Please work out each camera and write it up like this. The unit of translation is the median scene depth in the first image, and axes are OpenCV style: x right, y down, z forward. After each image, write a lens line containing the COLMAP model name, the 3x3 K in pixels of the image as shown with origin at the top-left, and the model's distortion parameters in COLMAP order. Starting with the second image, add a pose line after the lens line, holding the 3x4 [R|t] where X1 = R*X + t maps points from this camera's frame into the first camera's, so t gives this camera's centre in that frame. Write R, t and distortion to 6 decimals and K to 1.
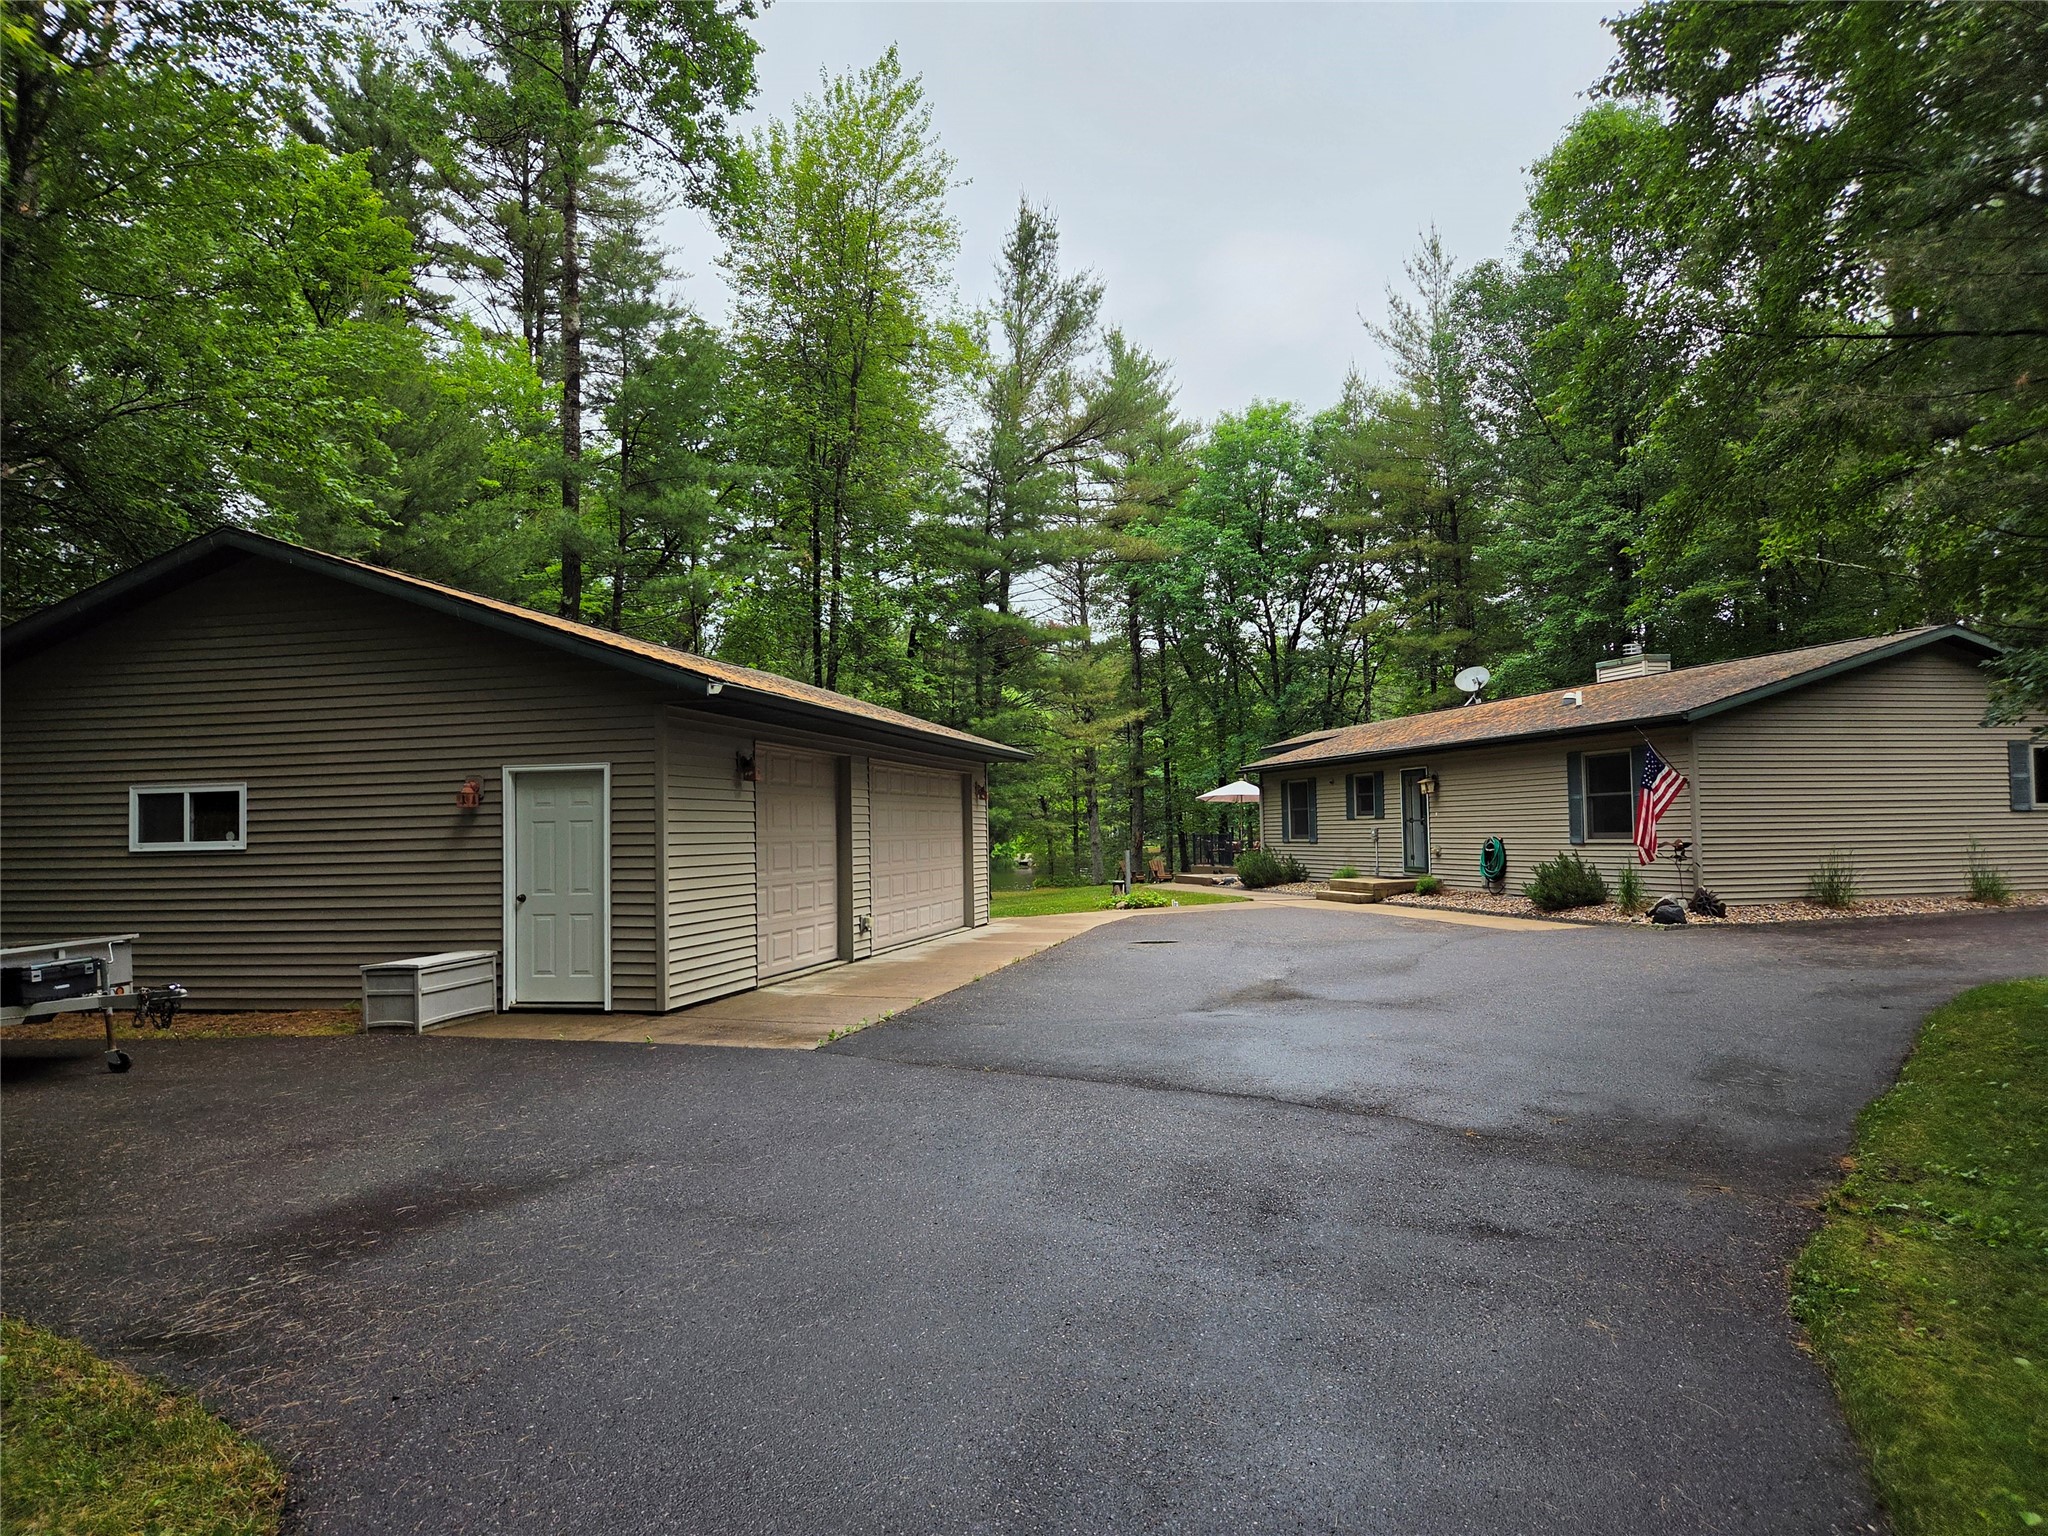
lens RADIAL K [[1366.1, 0, 1035.0], [0, 1366.1, 768.7], [0, 0, 1]] dist [0.079272, -0.067642]
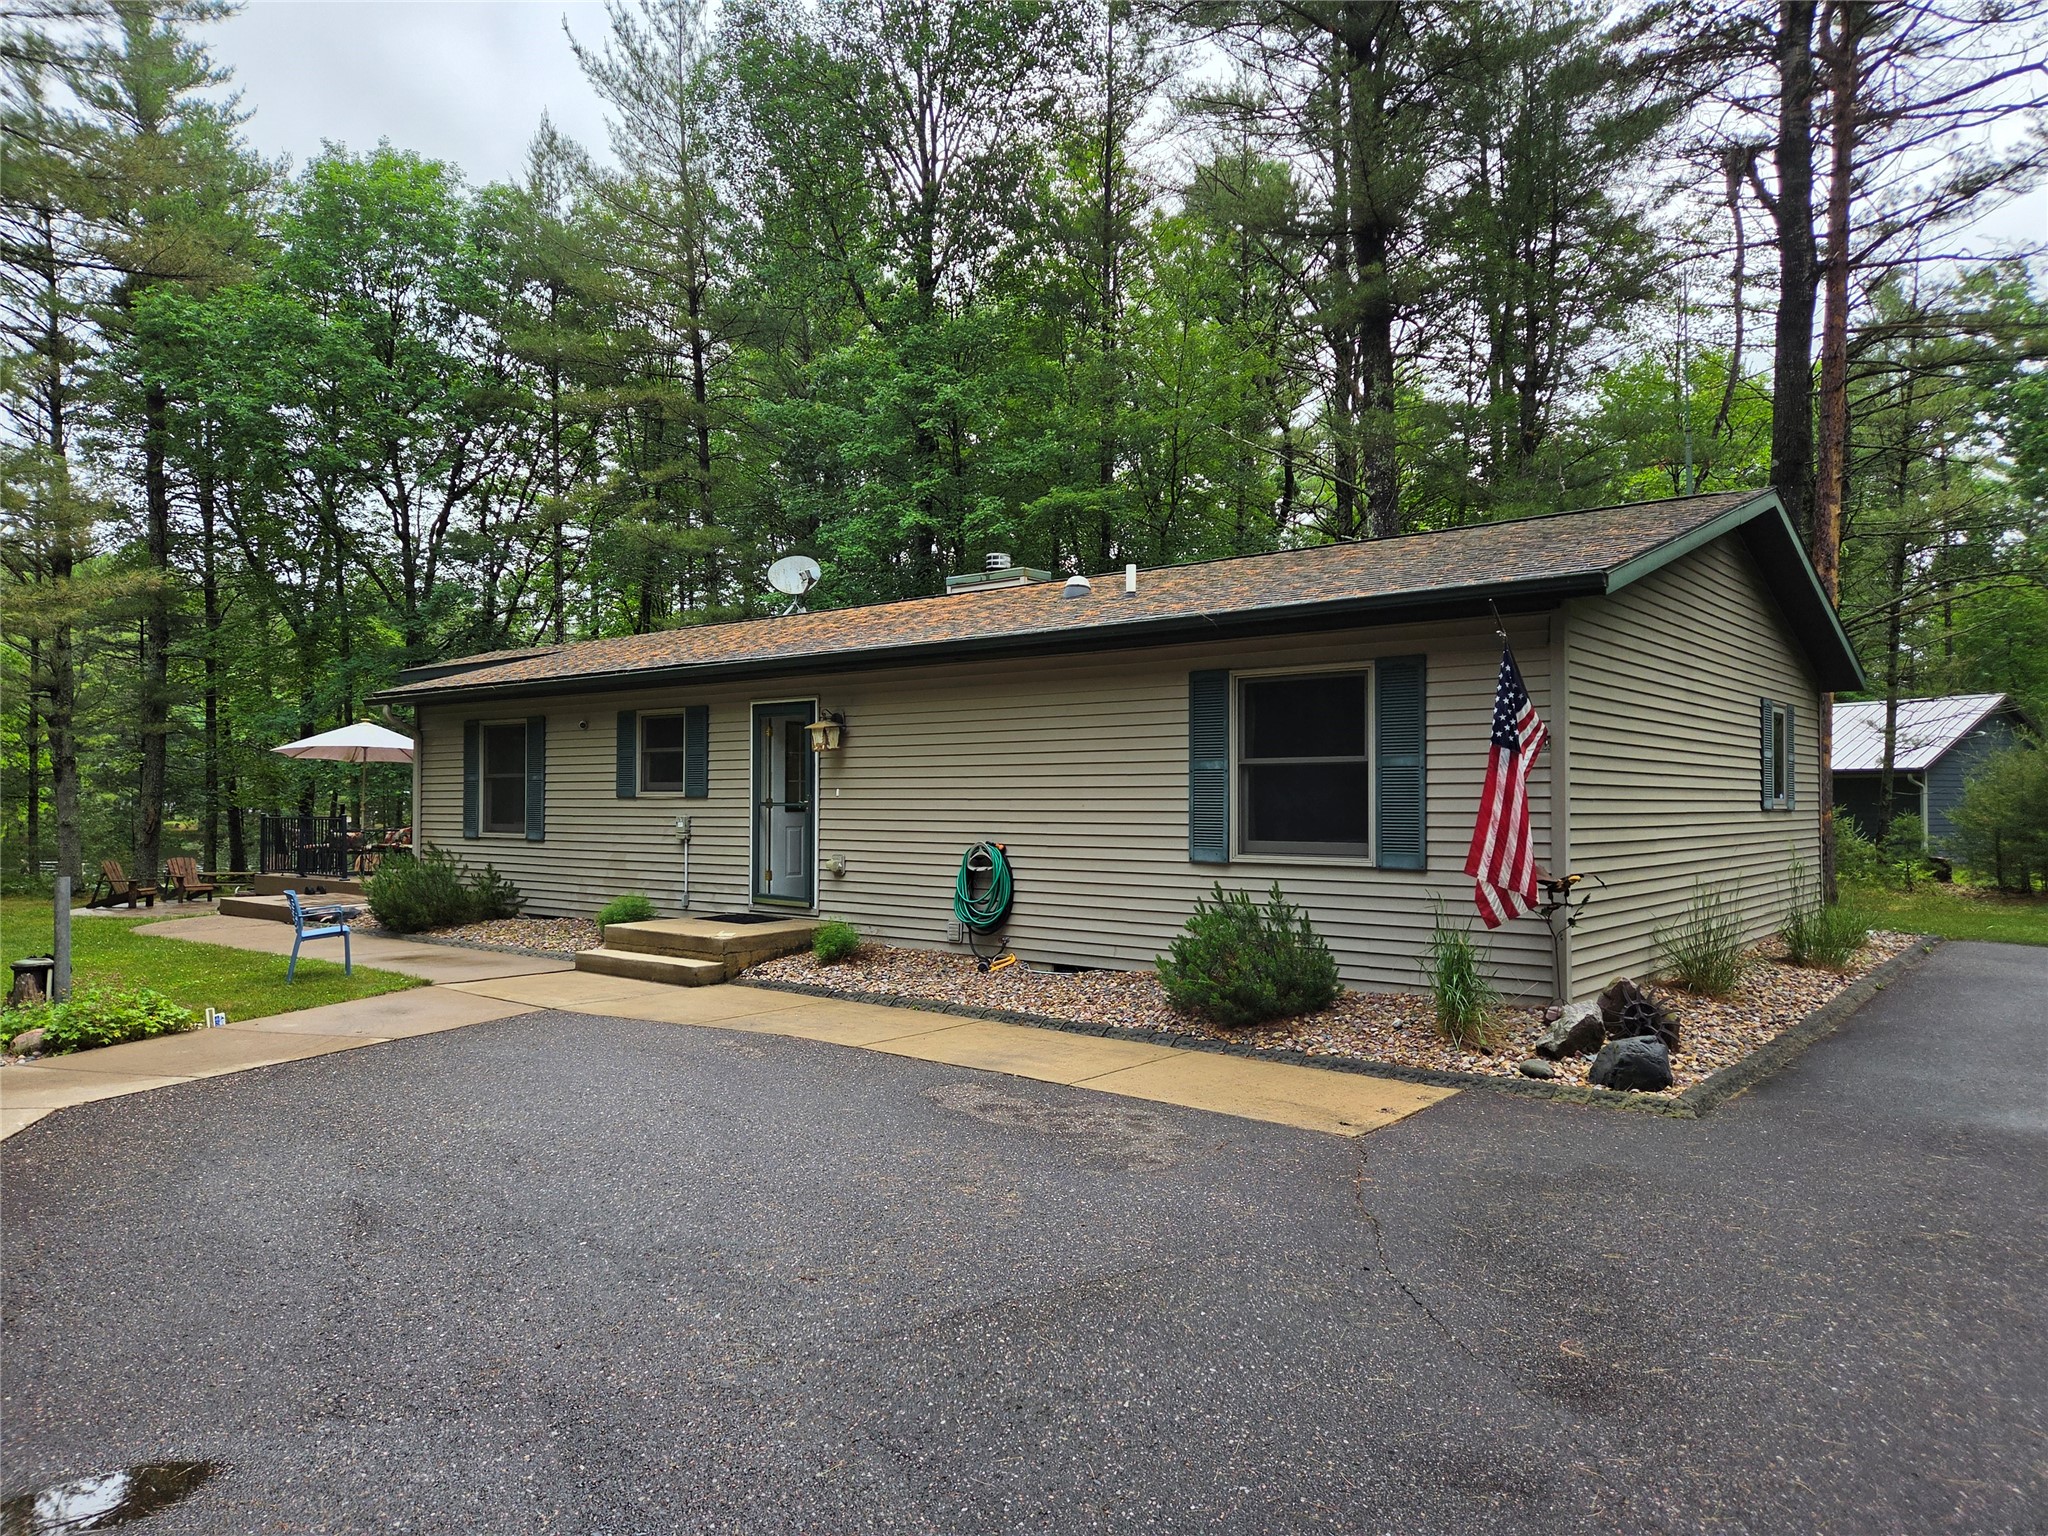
lens RADIAL K [[1366.1, 0, 1035.0], [0, 1366.1, 768.7], [0, 0, 1]] dist [0.079272, -0.067642]
pose [[0.807333, 0.032078, 0.589224, 0.044553], [-0.043144, 0.999058, 0.004725, 0.015123], [-0.588517, -0.029236, 0.807956, 0.442985]]
